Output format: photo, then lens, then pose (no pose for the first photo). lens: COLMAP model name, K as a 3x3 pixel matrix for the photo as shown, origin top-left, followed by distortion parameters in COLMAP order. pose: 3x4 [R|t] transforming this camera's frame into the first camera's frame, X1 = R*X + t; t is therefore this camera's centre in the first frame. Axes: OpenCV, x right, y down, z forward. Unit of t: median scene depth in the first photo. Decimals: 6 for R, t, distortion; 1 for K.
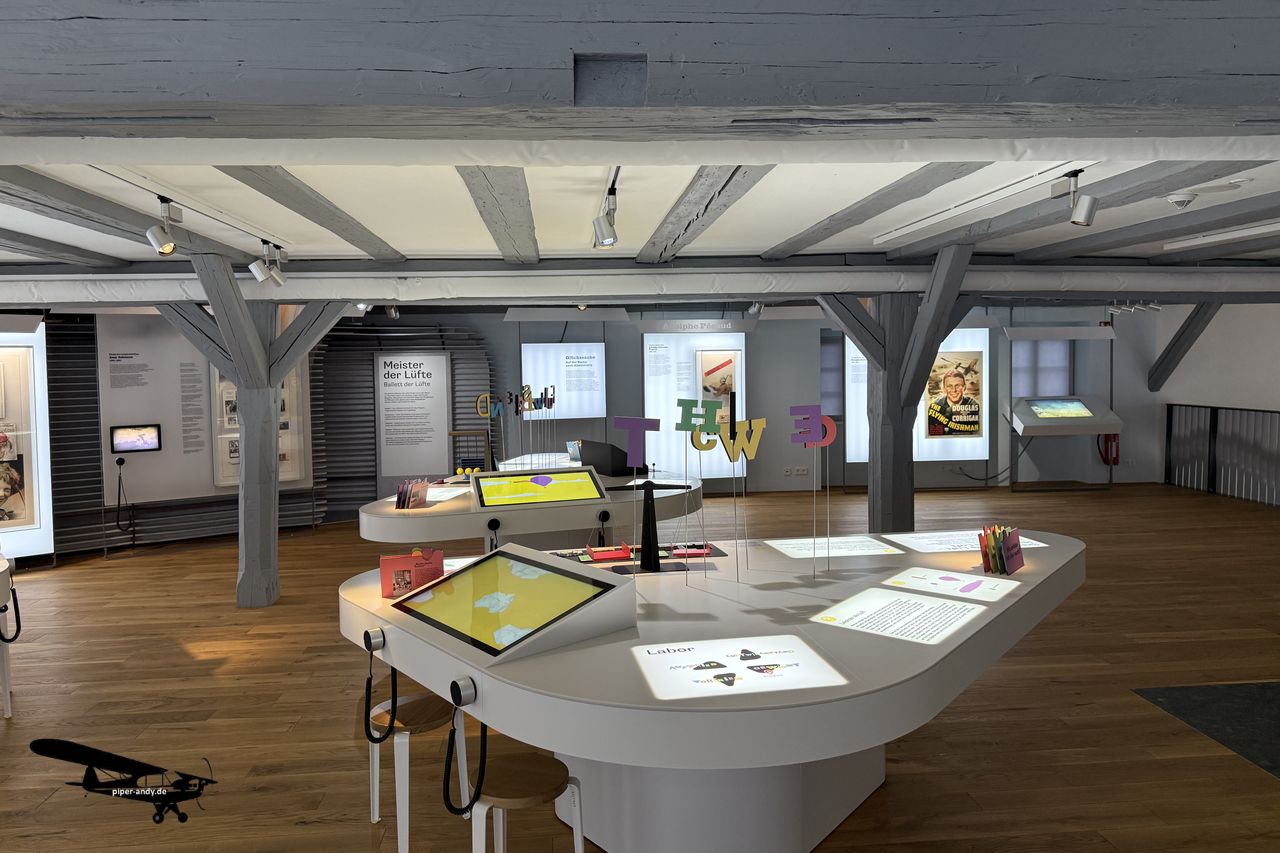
lens RADIAL K [[923.3, 0, 644.7], [0, 923.3, 419.5], [0, 0, 1]] dist [0.008353, -0.003746]
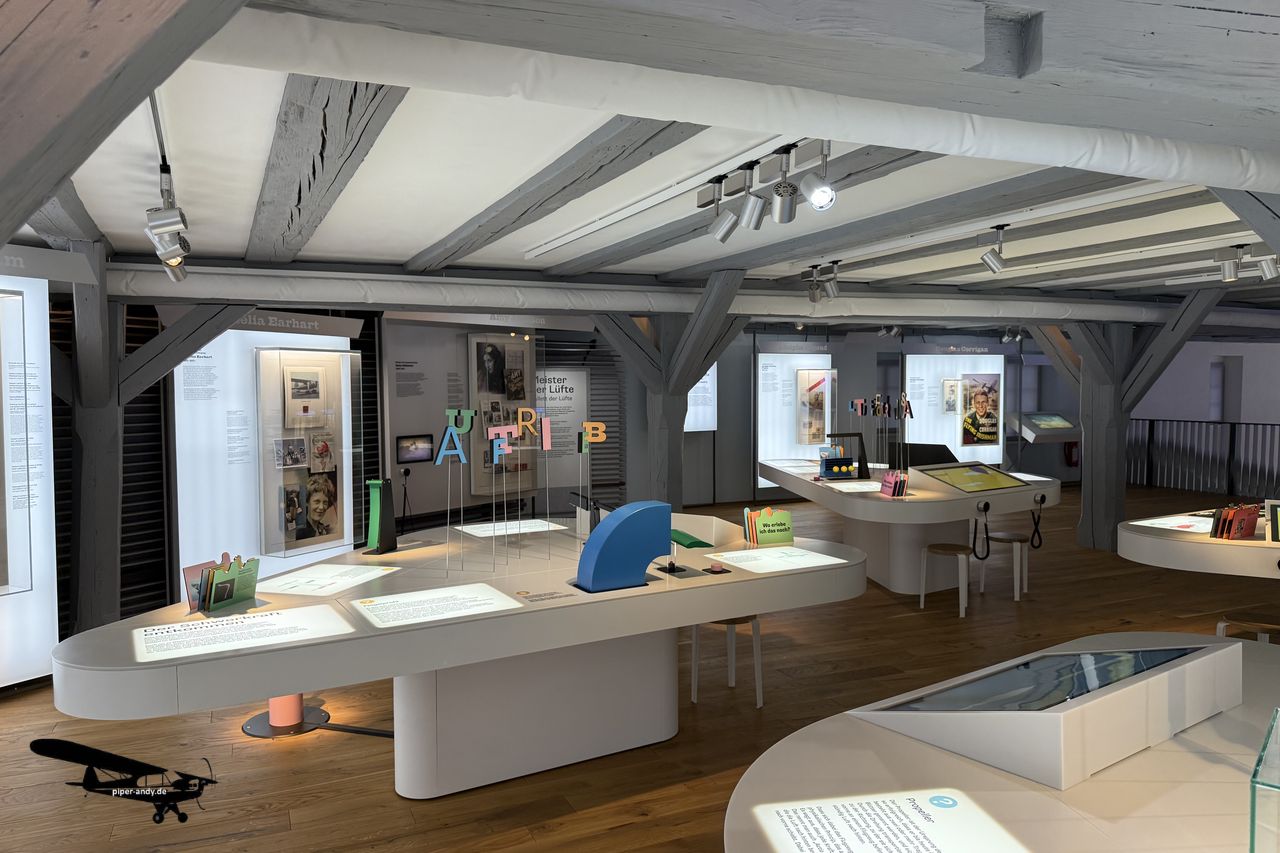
lens RADIAL K [[923.3, 0, 639.6], [0, 923.3, 430.9], [0, 0, 1]] dist [0.008353, -0.003746]
pose [[0.950171, -0.006462, 0.311661, -0.468809], [0.012400, 0.999777, -0.017073, 0.015853], [-0.311482, 0.020087, 0.950040, -0.001870]]
